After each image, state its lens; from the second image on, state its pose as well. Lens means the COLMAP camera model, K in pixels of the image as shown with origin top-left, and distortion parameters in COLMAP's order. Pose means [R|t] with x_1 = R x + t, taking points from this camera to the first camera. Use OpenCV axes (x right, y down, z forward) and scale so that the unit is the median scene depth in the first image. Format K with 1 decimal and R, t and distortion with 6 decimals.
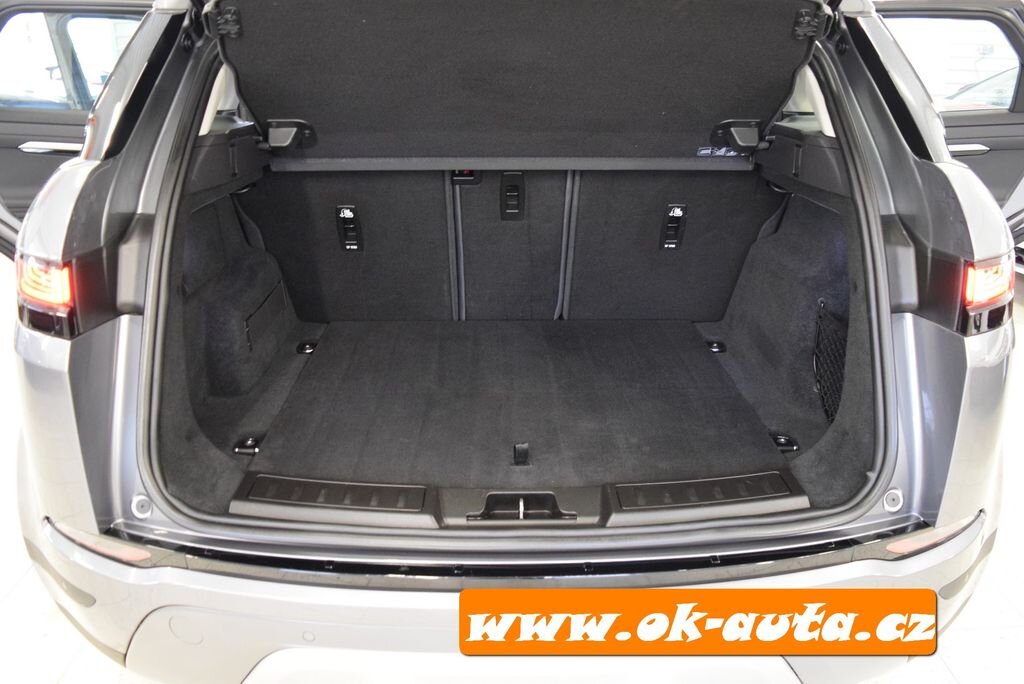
lens RADIAL K [[796.5, 0, 512.3], [0, 796.5, 346.2], [0, 0, 1]] dist [-0.094392, 0.019368]
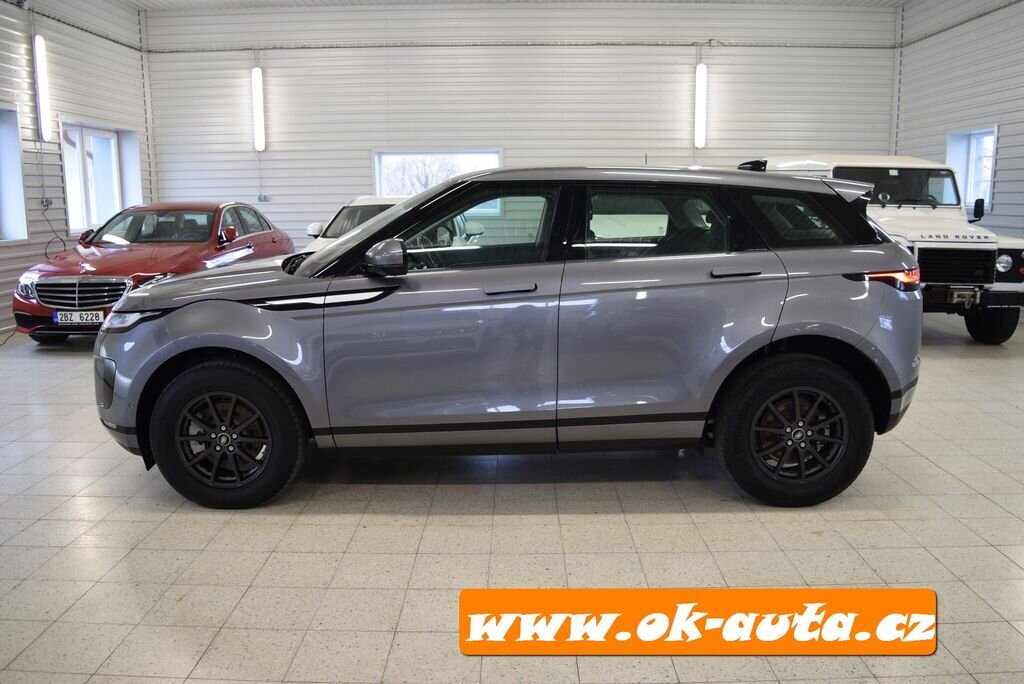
lens RADIAL K [[796.5, 0, 514.5], [0, 796.5, 332.8], [0, 0, 1]] dist [-0.094392, 0.019368]
pose [[0.035939, -0.169548, 0.984866, -3.060752], [0.359072, 0.921882, 0.145602, -0.737157], [-0.932618, 0.348405, 0.094012, 1.798986]]
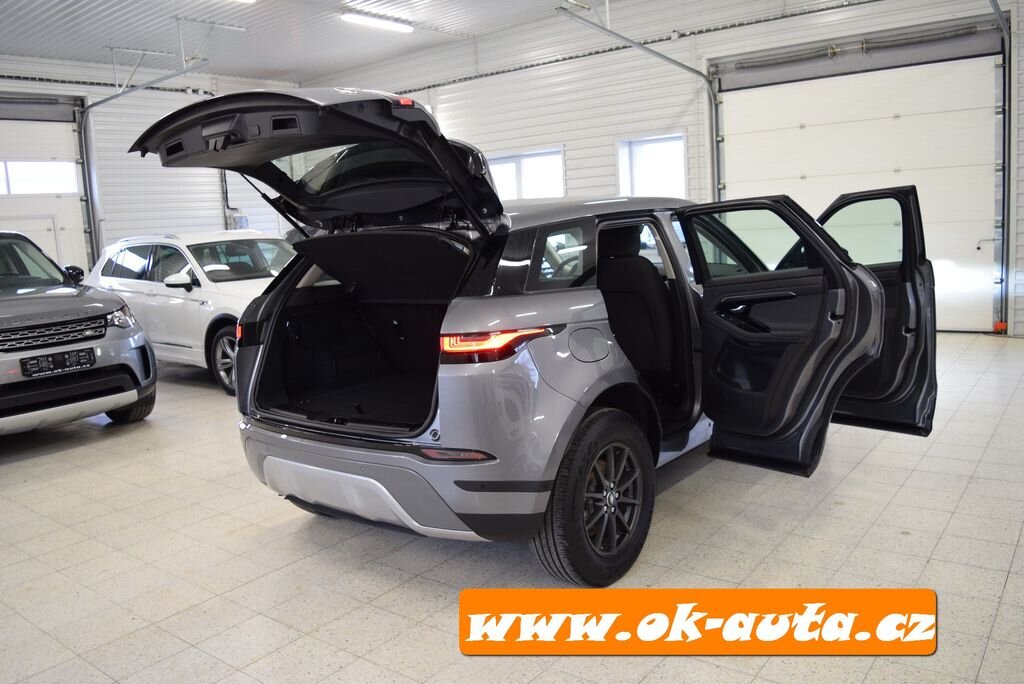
lens RADIAL K [[796.5, 0, 512.3], [0, 796.5, 342.7], [0, 0, 1]] dist [-0.094392, 0.019368]
pose [[0.780608, 0.041388, -0.623649, 1.759827], [-0.162490, 0.976934, -0.138552, 0.177697], [0.603529, 0.209491, 0.769328, -0.638092]]
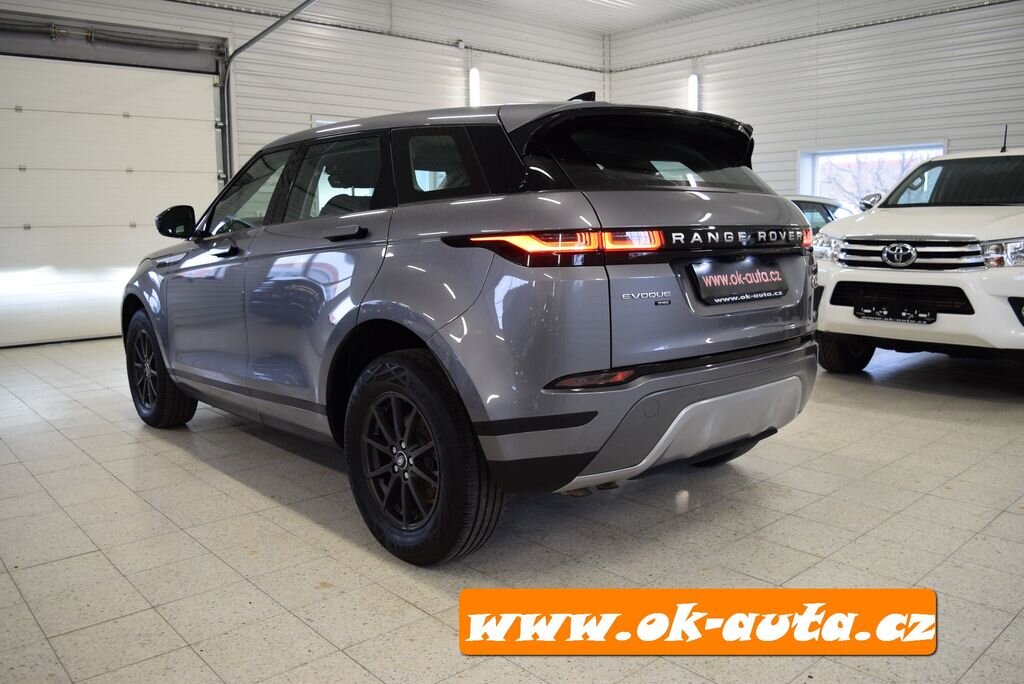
lens RADIAL K [[796.5, 0, 512.8], [0, 796.5, 342.0], [0, 0, 1]] dist [-0.094392, 0.019368]
pose [[0.757886, -0.103316, 0.644154, -1.565247], [0.245620, 0.959916, -0.135024, 0.304735], [-0.604384, 0.260550, 0.752884, -0.301774]]
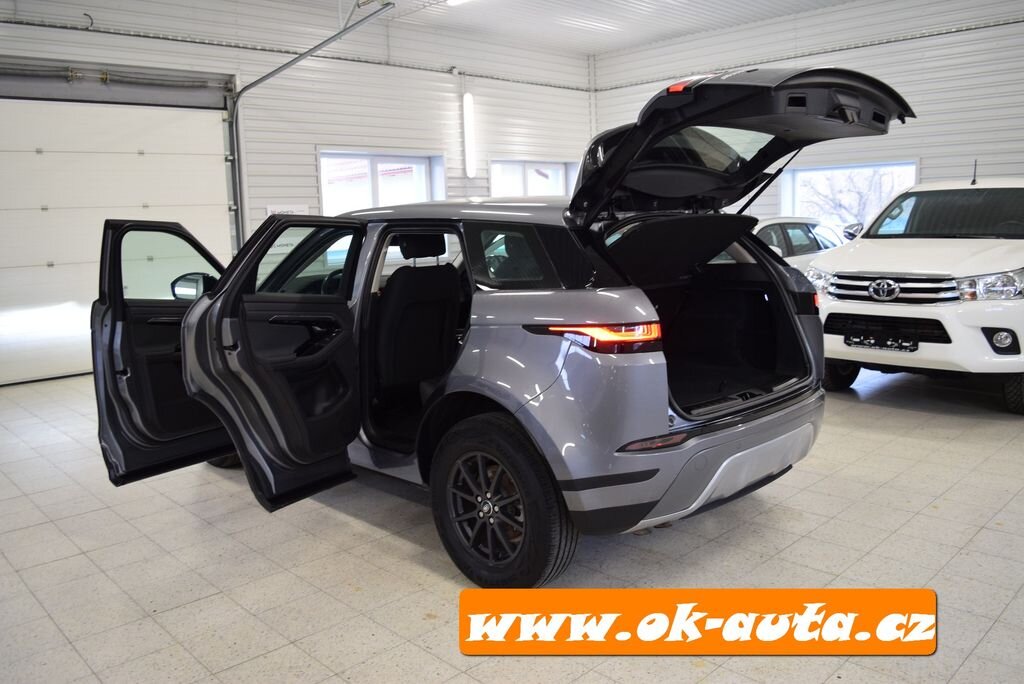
lens RADIAL K [[796.5, 0, 513.7], [0, 796.5, 340.8], [0, 0, 1]] dist [-0.094392, 0.019368]
pose [[0.734485, -0.124494, 0.667108, -1.947928], [0.274646, 0.953458, -0.124452, 0.111423], [-0.620565, 0.274626, 0.734492, -0.466371]]
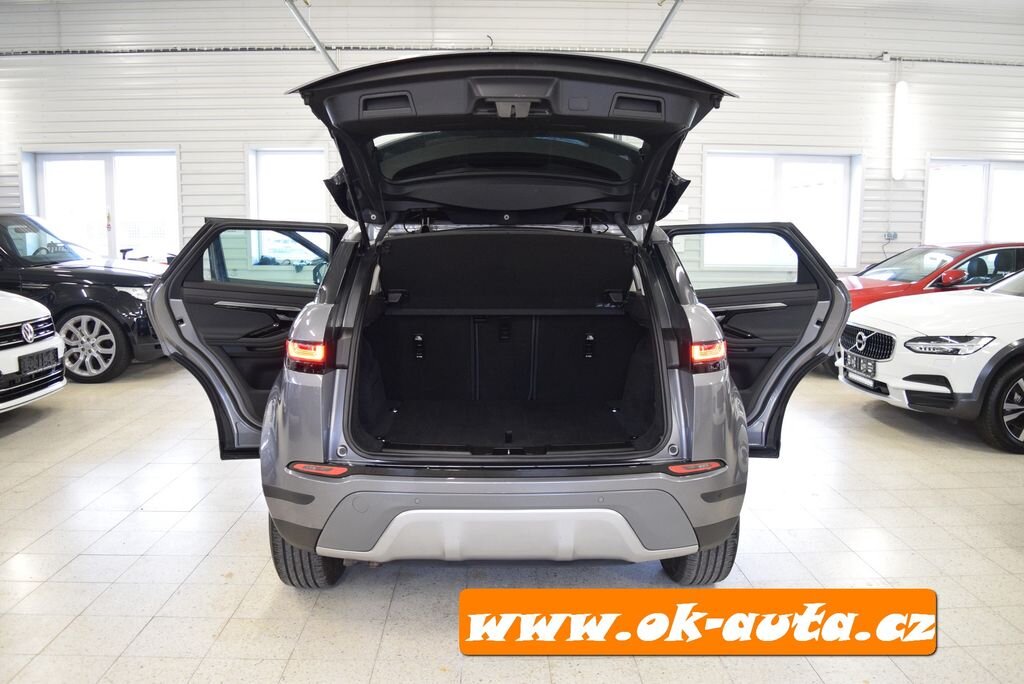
lens RADIAL K [[796.5, 0, 514.2], [0, 796.5, 344.7], [0, 0, 1]] dist [-0.094392, 0.019368]
pose [[0.999938, -0.000485, 0.011157, 0.001816], [0.002929, 0.975466, -0.220128, 0.326612], [-0.010776, 0.220147, 0.975407, -1.054355]]
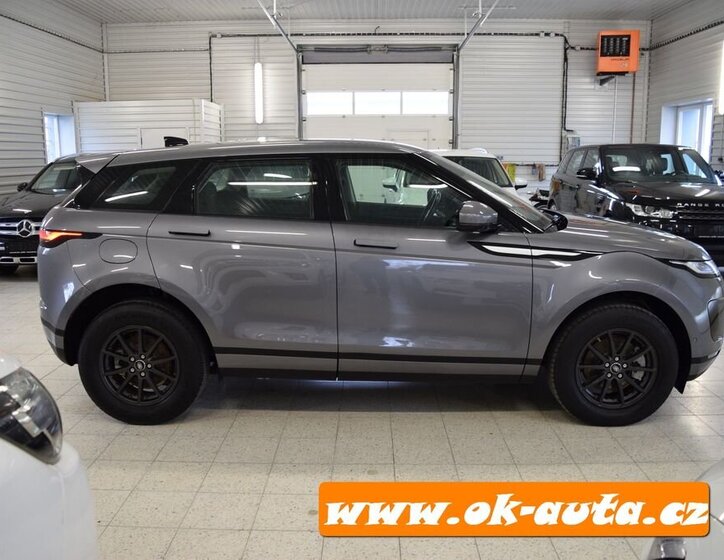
lens RADIAL K [[651.6, 0, 360.6], [0, 651.6, 282.9], [0, 0, 1]] dist [-0.090589, 0.013213]
pose [[-0.027570, 0.185534, -0.982251, 2.976308], [-0.352048, 0.917867, 0.183254, -0.799166], [0.935576, 0.350852, 0.040011, 1.914002]]
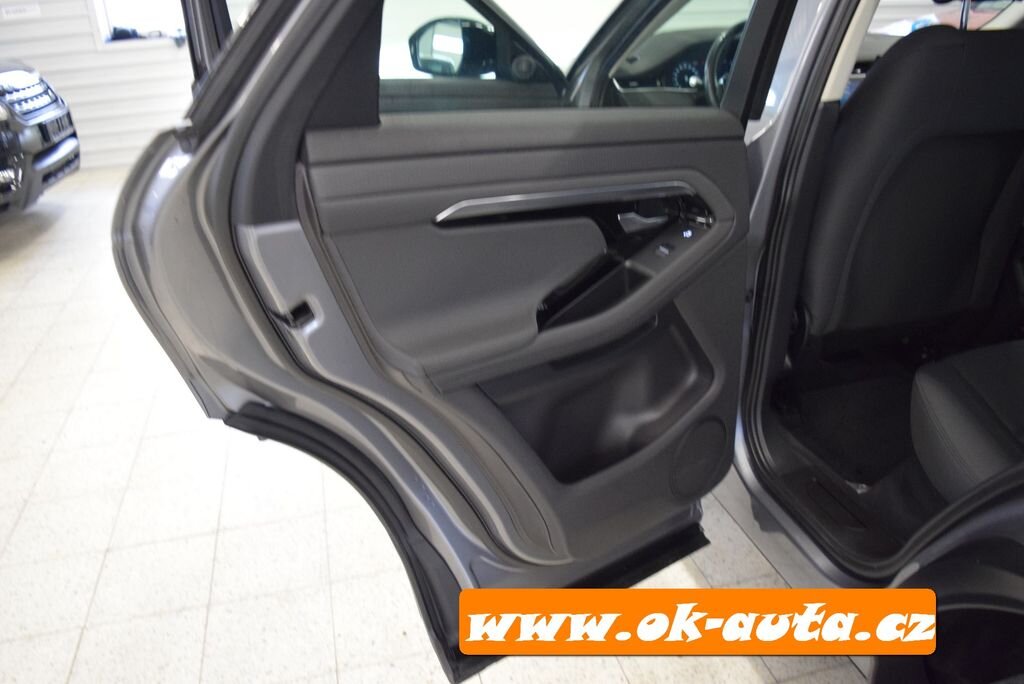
lens RADIAL K [[796.5, 0, 516.7], [0, 796.5, 334.1], [0, 0, 1]] dist [-0.094392, 0.019368]
pose [[0.973608, -0.134660, 0.184269, -1.048481], [0.122451, 0.989549, 0.076154, -0.349191], [-0.192598, -0.051580, 0.979921, 0.911189]]
